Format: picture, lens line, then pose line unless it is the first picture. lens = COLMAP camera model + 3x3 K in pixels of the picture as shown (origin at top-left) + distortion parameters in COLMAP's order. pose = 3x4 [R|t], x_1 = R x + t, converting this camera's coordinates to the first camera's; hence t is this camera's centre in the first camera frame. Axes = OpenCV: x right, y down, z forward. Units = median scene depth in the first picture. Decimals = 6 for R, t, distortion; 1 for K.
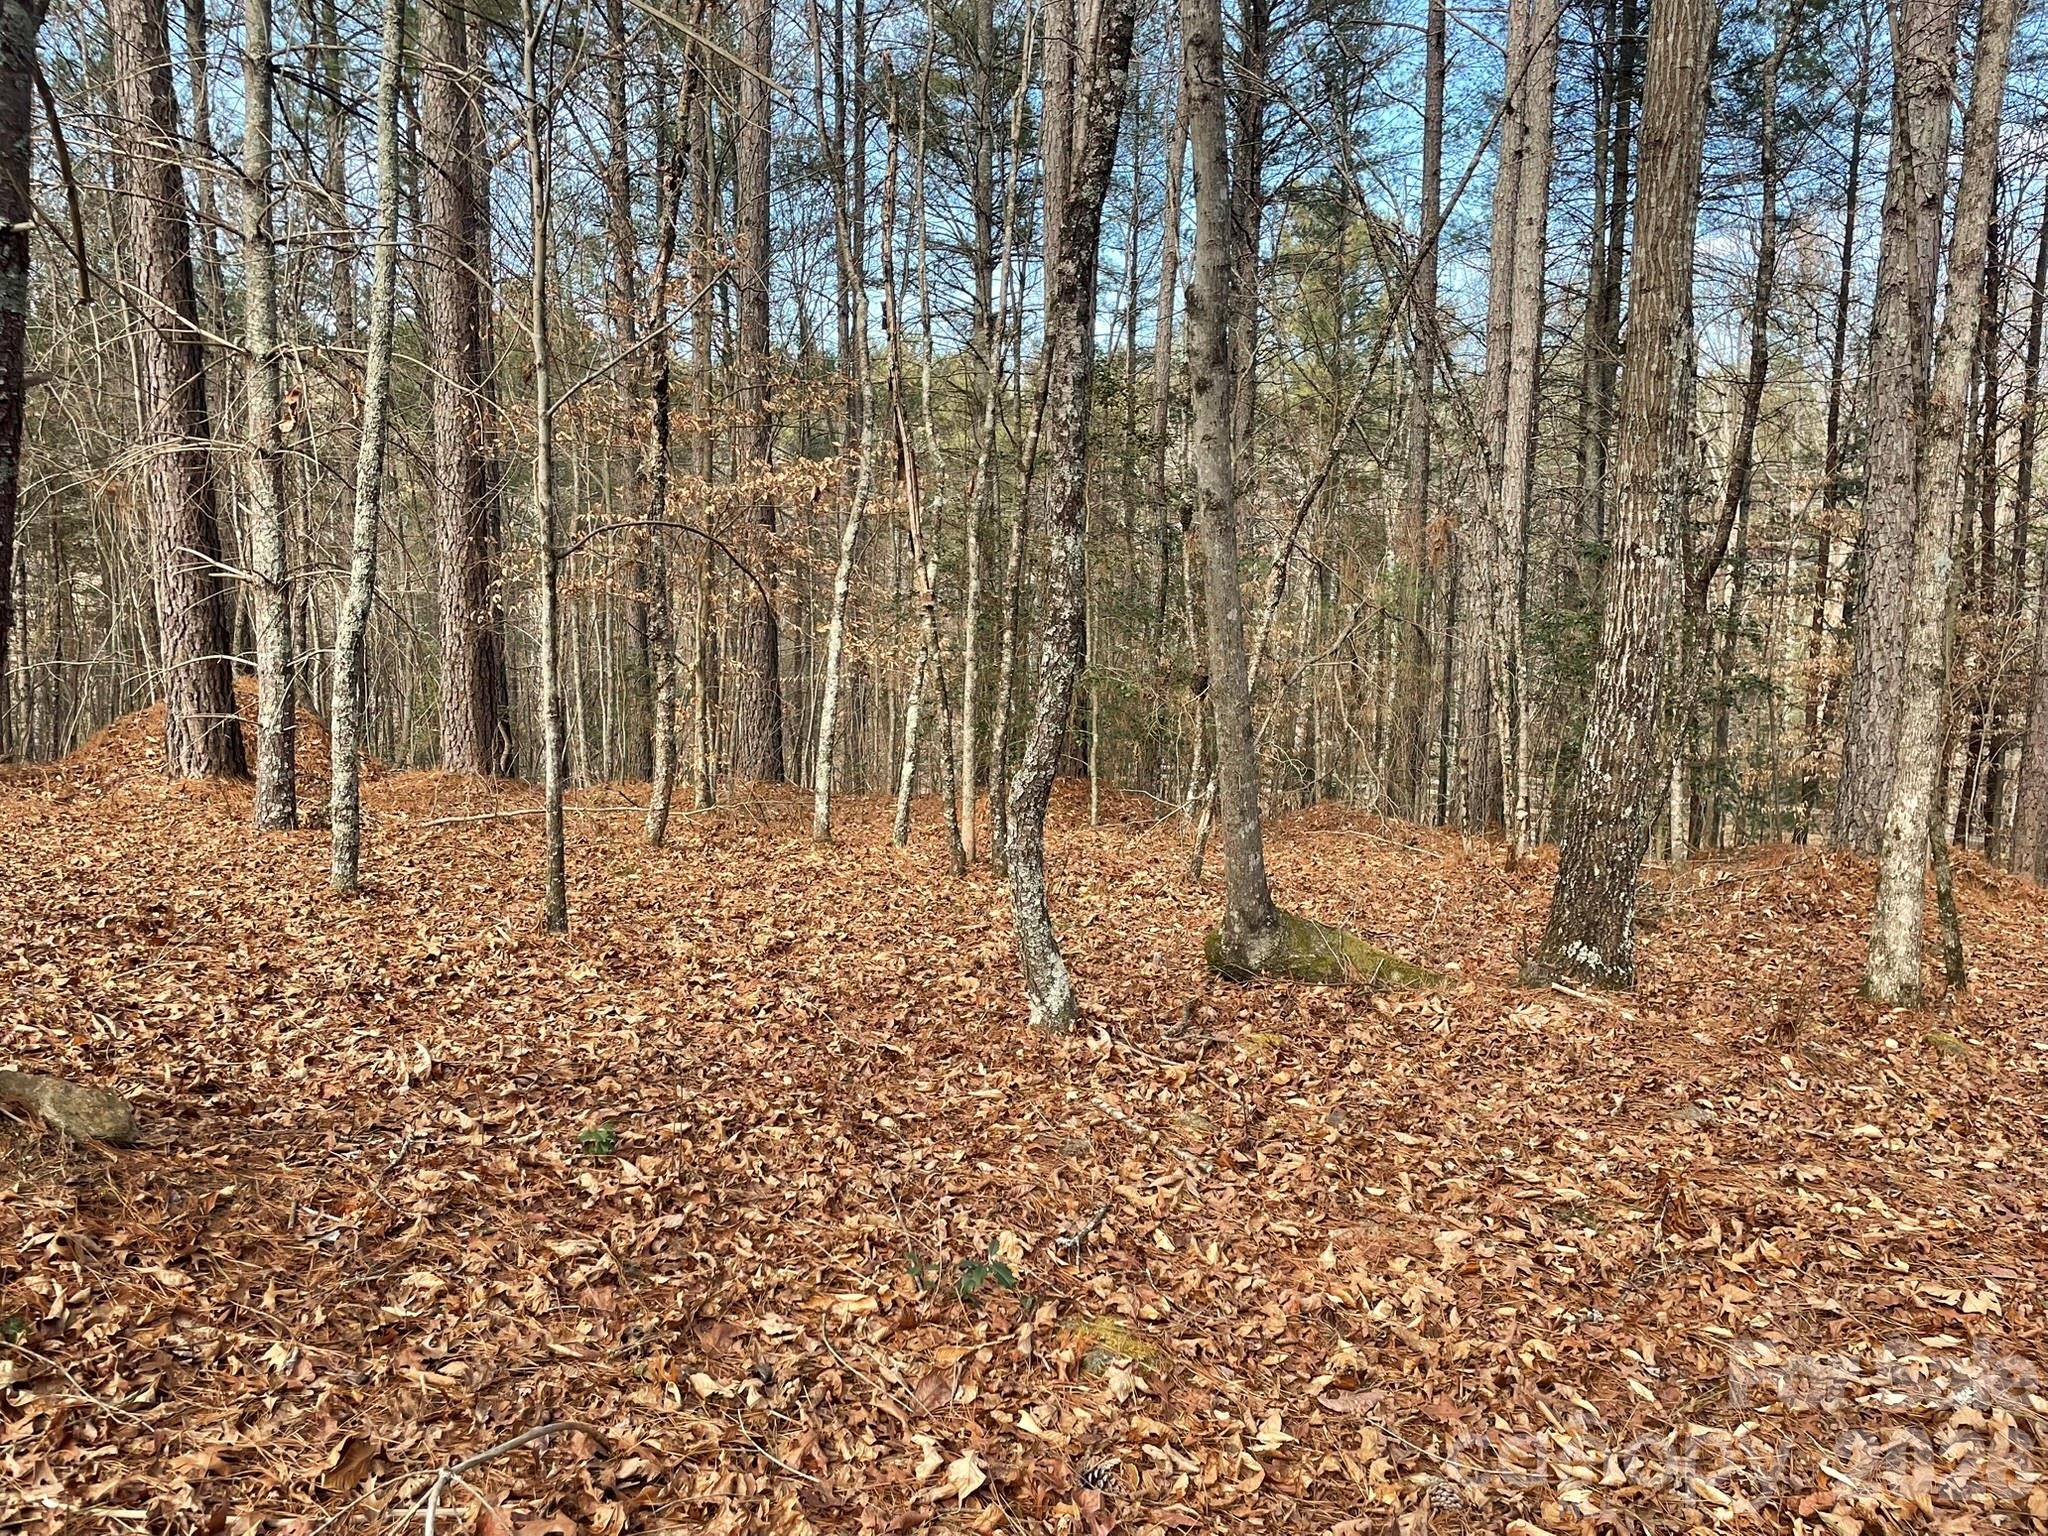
lens RADIAL K [[1556.8, 0, 1022.5], [0, 1556.8, 763.8], [0, 0, 1]] dist [0.093678, -0.114780]
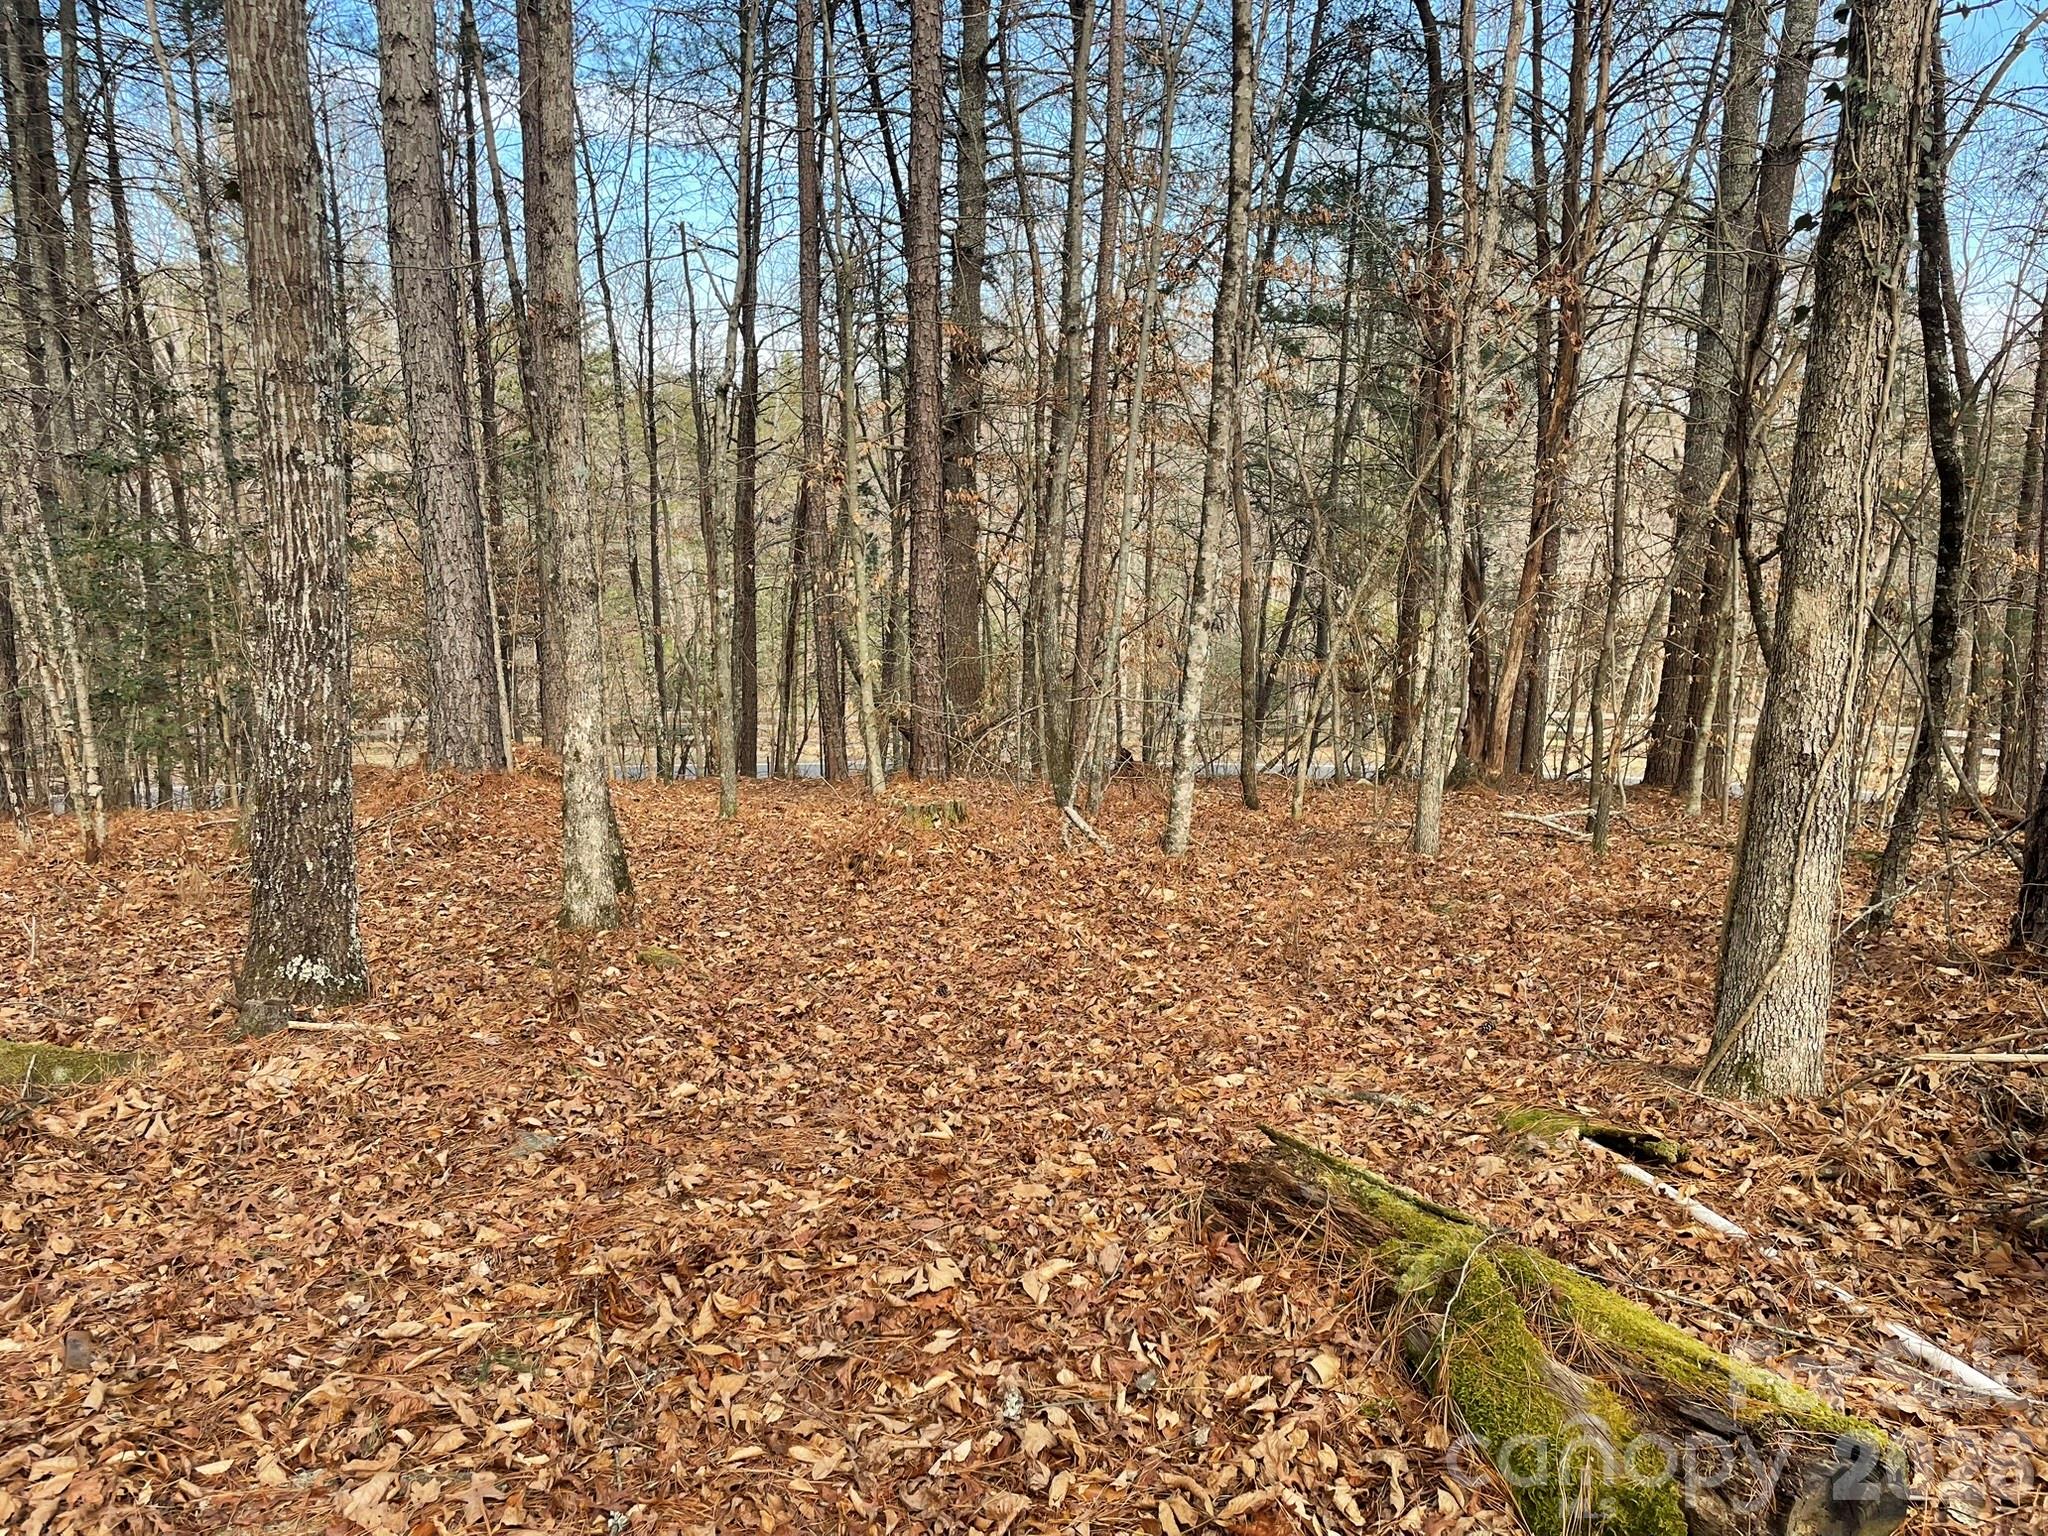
lens RADIAL K [[1556.8, 0, 1022.5], [0, 1556.8, 763.8], [0, 0, 1]] dist [0.093678, -0.114780]
pose [[0.625259, -0.155698, 0.764729, -0.012112], [0.114726, 0.987589, 0.107269, -0.028016], [-0.771939, 0.020664, 0.635361, 0.228011]]
